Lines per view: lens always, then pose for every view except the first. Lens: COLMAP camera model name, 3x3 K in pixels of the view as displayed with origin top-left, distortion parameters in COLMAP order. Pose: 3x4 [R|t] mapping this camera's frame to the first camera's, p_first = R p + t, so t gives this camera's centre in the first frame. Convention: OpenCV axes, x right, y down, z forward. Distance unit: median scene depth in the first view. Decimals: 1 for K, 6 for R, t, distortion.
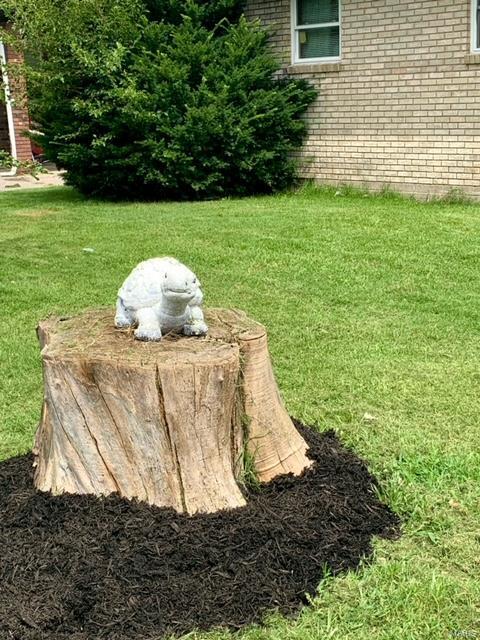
lens RADIAL K [[1026.1, 0, 233.9], [0, 1026.1, 316.8], [0, 0, 1]] dist [0.189909, -0.606624]
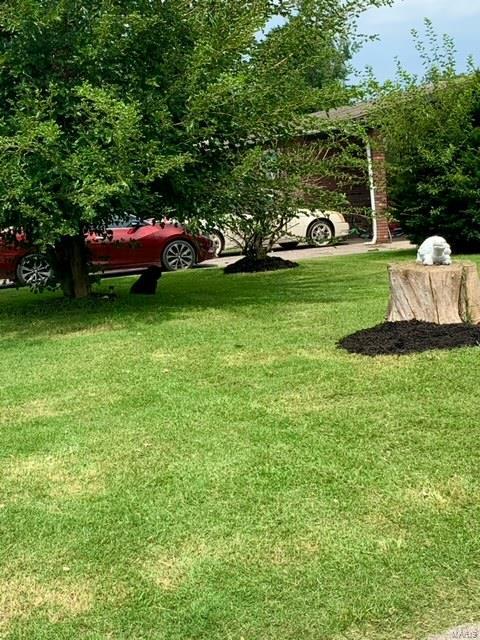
lens RADIAL K [[1026.1, 0, 233.9], [0, 1026.1, 316.8], [0, 0, 1]] dist [0.189909, -0.606624]
pose [[0.943091, 0.009898, -0.332387, 0.086632], [-0.037293, 0.996399, -0.076142, 0.097607], [0.330437, 0.084205, 0.940064, -0.437717]]
